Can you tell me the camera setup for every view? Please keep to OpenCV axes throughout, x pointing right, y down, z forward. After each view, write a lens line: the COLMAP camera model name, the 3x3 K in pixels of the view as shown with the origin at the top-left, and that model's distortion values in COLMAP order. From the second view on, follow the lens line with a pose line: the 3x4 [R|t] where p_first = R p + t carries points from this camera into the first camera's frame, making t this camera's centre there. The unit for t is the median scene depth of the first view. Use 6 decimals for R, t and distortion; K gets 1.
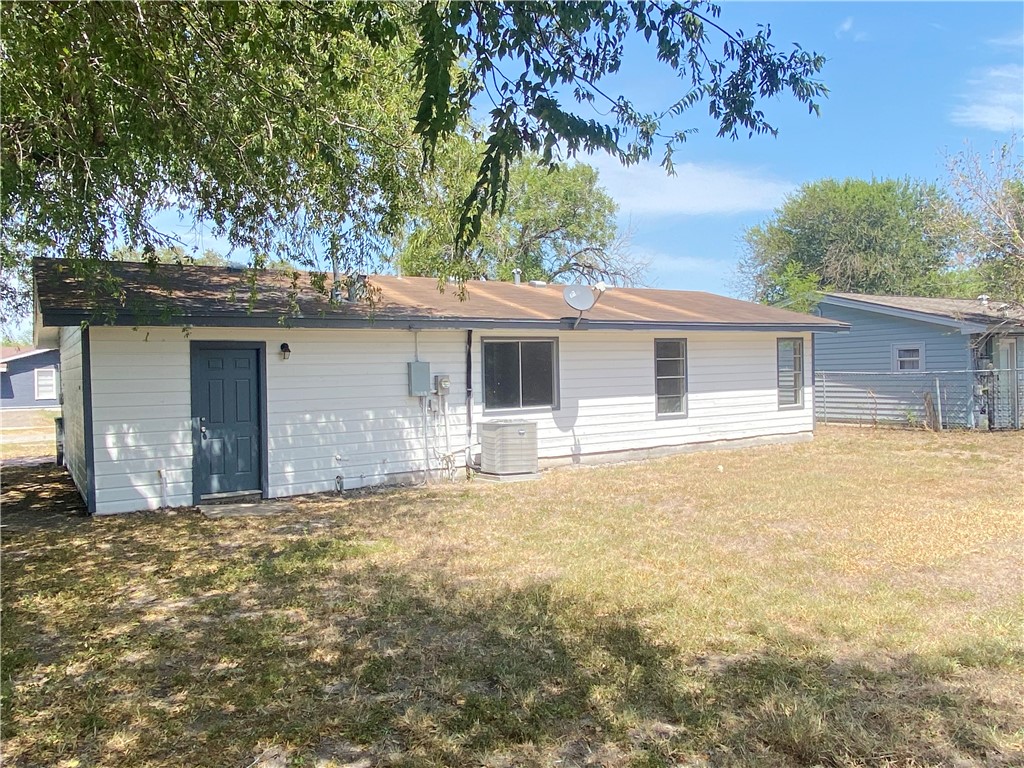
lens RADIAL K [[758.4, 0, 511.0], [0, 758.4, 382.8], [0, 0, 1]] dist [0.054559, -0.017257]
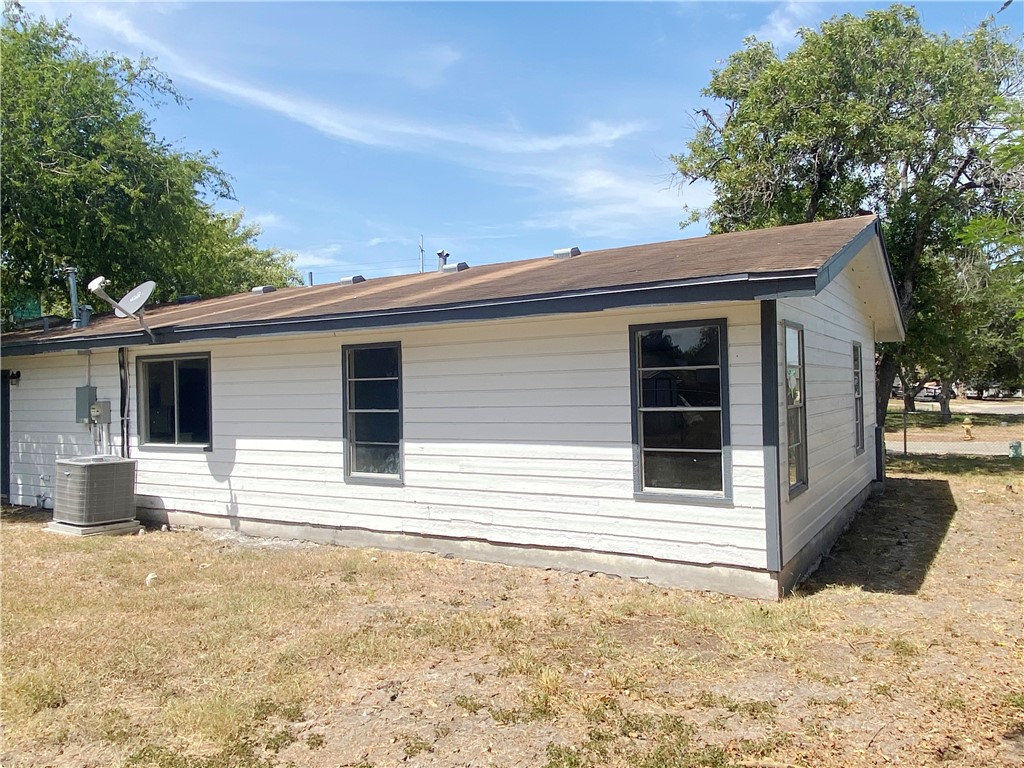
lens RADIAL K [[758.4, 0, 510.6], [0, 758.4, 363.9], [0, 0, 1]] dist [0.054559, -0.017257]
pose [[0.444792, -0.010992, -0.895566, 0.879298], [-0.003219, 0.999899, -0.013872, -0.040364], [0.895628, 0.009053, 0.444712, 0.954611]]
